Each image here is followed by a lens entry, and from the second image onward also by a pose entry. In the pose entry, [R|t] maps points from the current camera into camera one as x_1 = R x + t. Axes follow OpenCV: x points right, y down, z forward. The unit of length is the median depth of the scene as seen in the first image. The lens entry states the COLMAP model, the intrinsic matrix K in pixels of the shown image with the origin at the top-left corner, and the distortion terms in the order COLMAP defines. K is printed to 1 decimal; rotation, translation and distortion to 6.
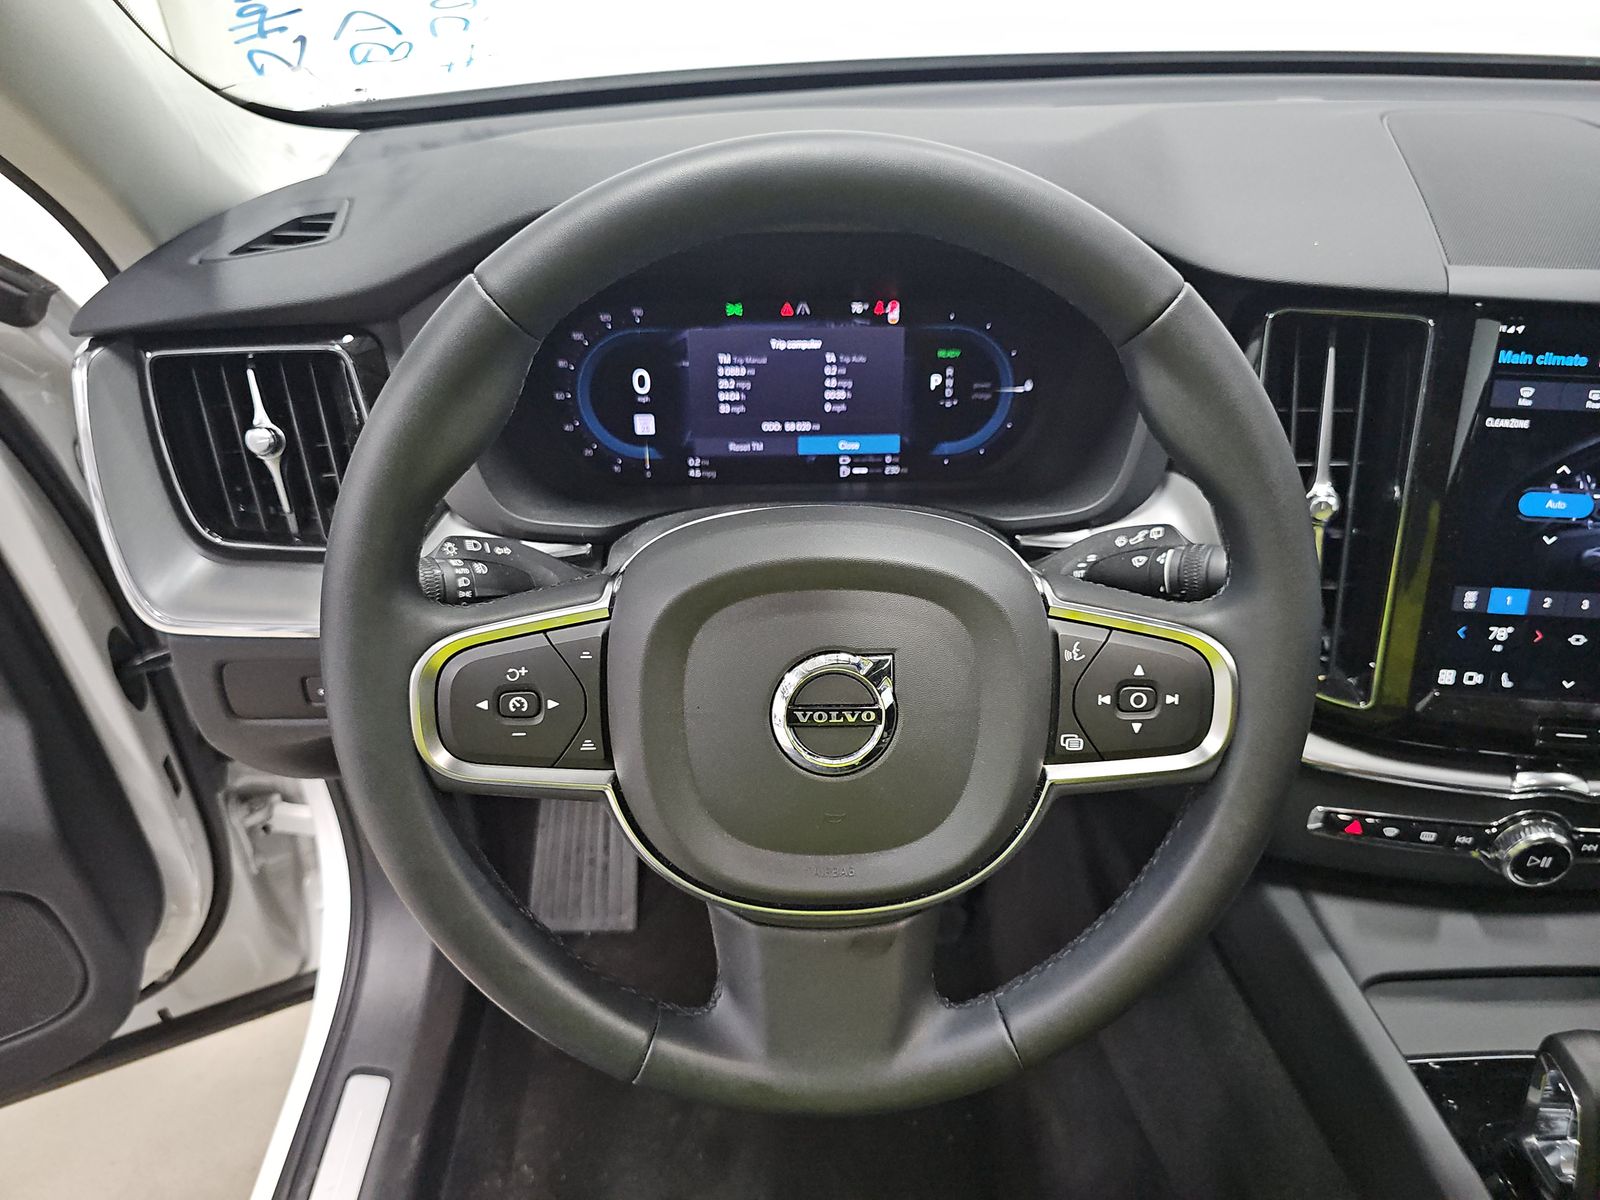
lens RADIAL K [[1044.6, 0, 805.7], [0, 1044.6, 616.2], [0, 0, 1]] dist [0.008191, -0.014768]
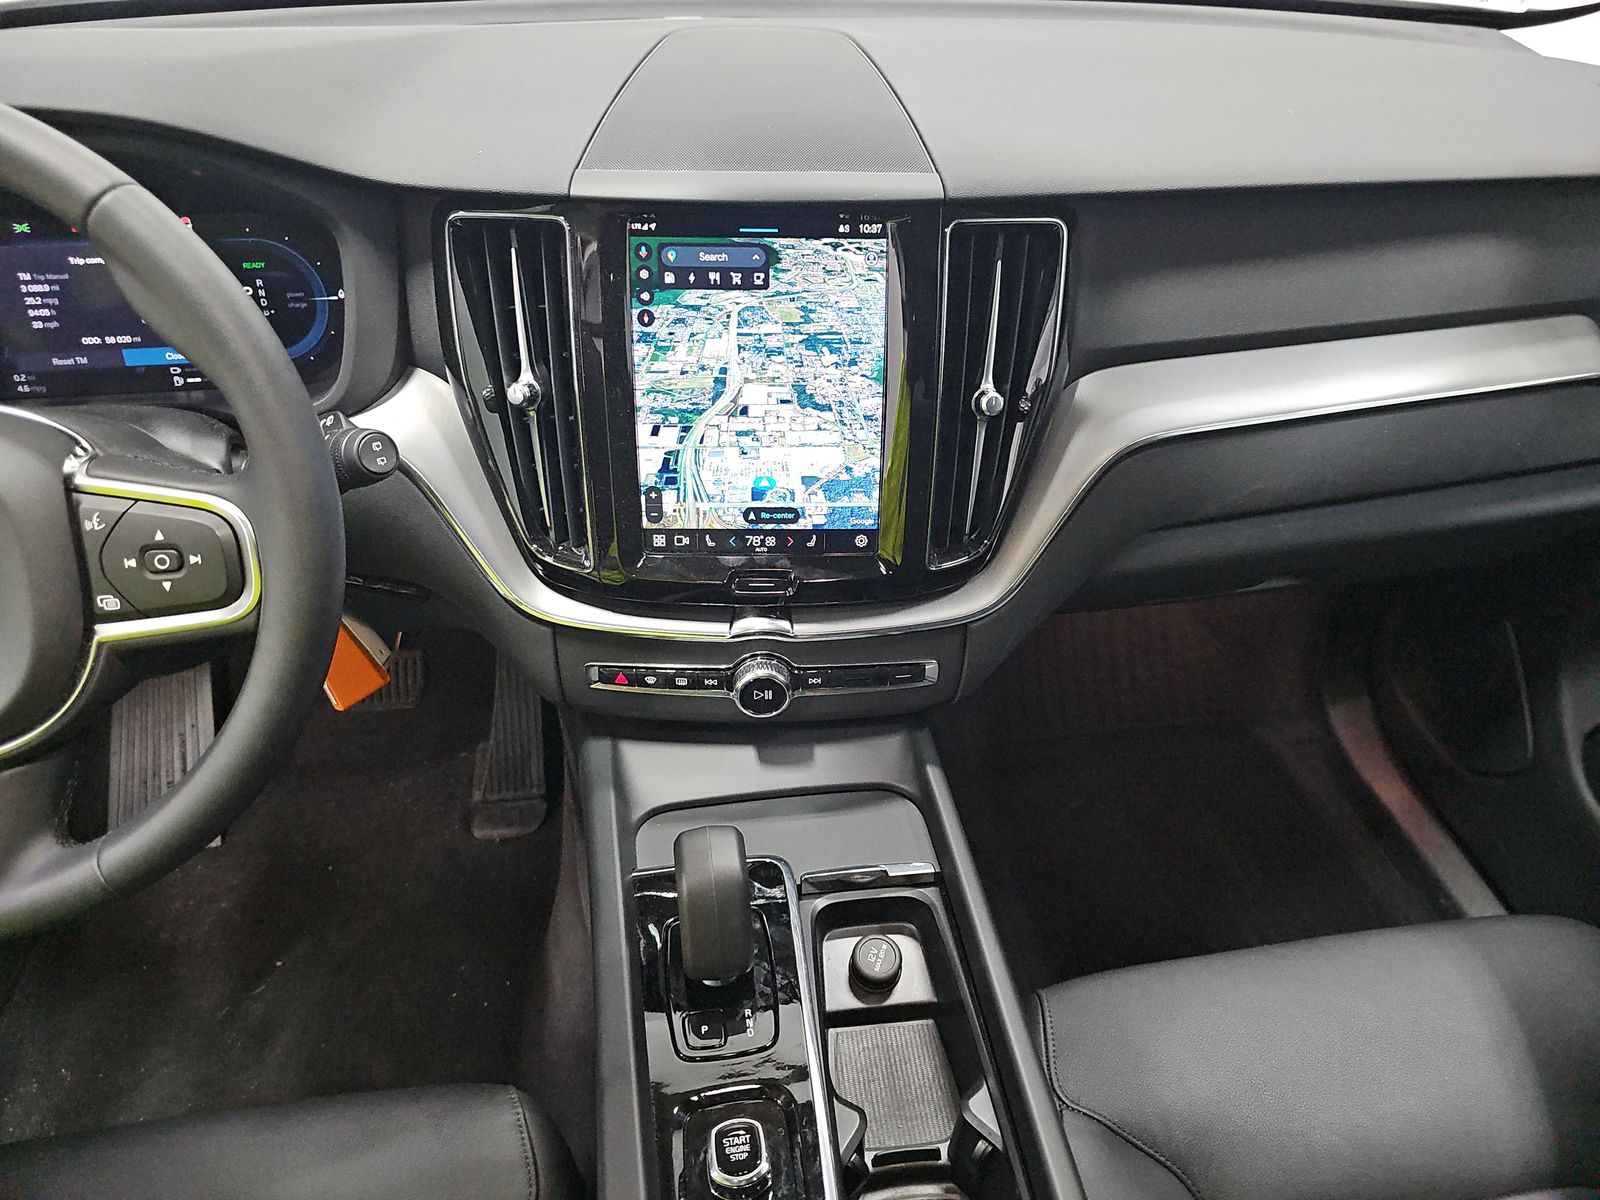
lens RADIAL K [[1044.6, 0, 801.2], [0, 1044.6, 601.1], [0, 0, 1]] dist [0.008191, -0.014768]
pose [[0.992457, -0.061309, 0.106164, 0.551788], [0.055774, 0.996963, 0.054344, 0.062323], [-0.109173, -0.048012, 0.992863, -0.130827]]
